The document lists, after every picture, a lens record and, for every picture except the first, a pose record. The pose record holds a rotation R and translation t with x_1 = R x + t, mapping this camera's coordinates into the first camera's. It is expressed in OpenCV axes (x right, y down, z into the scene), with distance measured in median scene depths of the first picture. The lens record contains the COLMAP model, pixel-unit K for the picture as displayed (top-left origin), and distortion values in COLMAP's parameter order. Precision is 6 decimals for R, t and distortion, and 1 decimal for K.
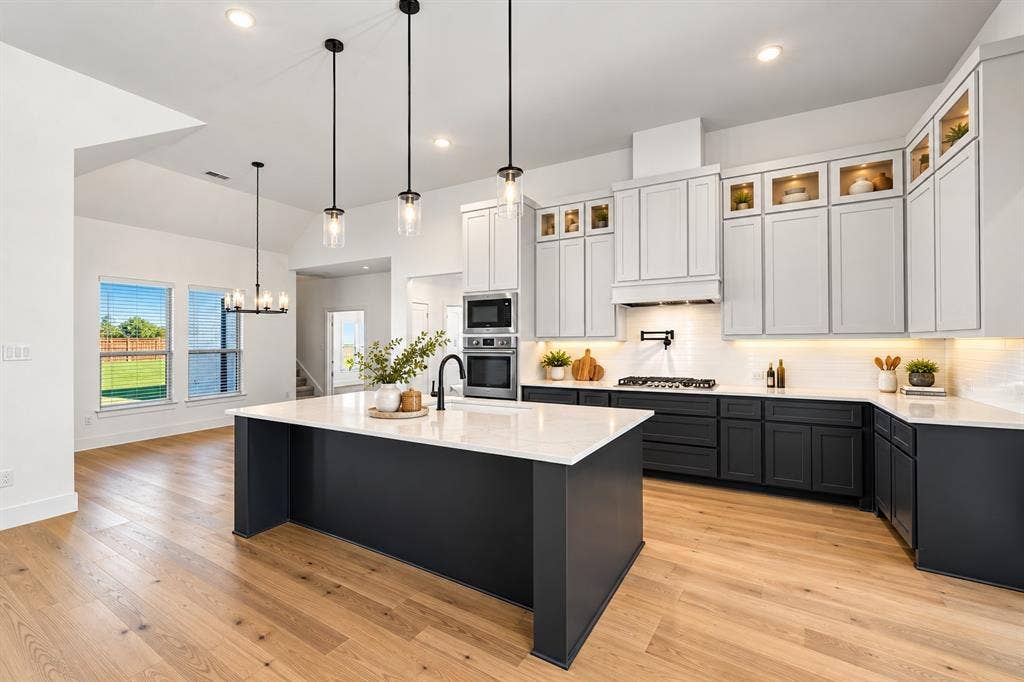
lens RADIAL K [[414.0, 0, 512.0], [0, 414.0, 341.0], [0, 0, 1]] dist [0.002587, 0.000119]
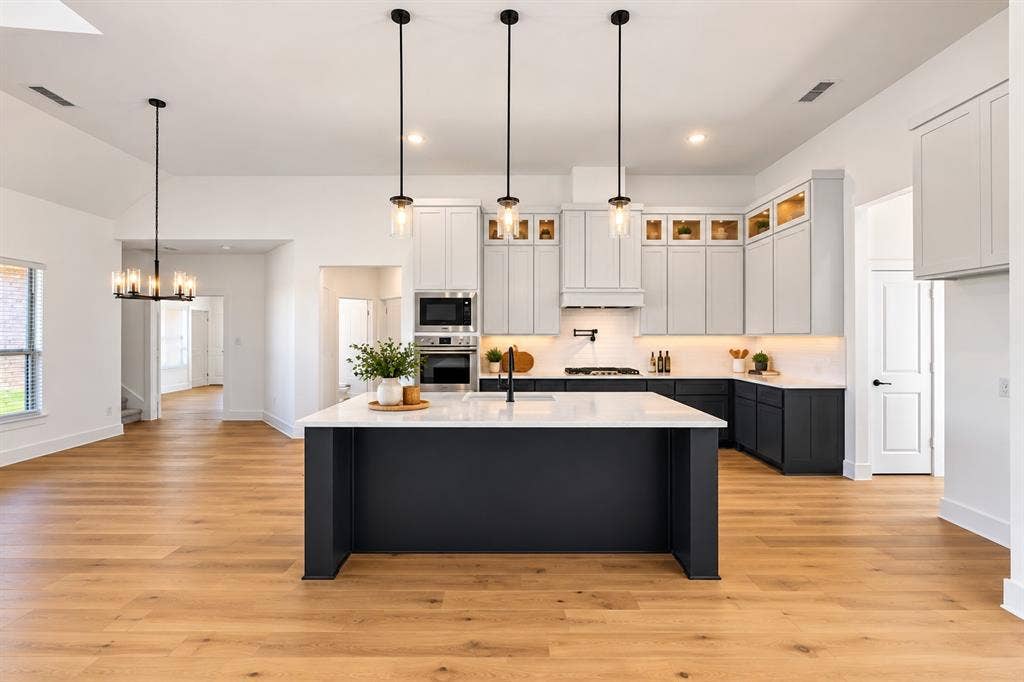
lens RADIAL K [[409.2, 0, 509.0], [0, 409.2, 335.9], [0, 0, 1]] dist [-0.001401, -0.000181]
pose [[0.874484, -0.005780, 0.485021, -0.430290], [0.004455, 0.999983, 0.003884, -0.010008], [-0.485035, -0.001236, 0.874494, 0.057726]]
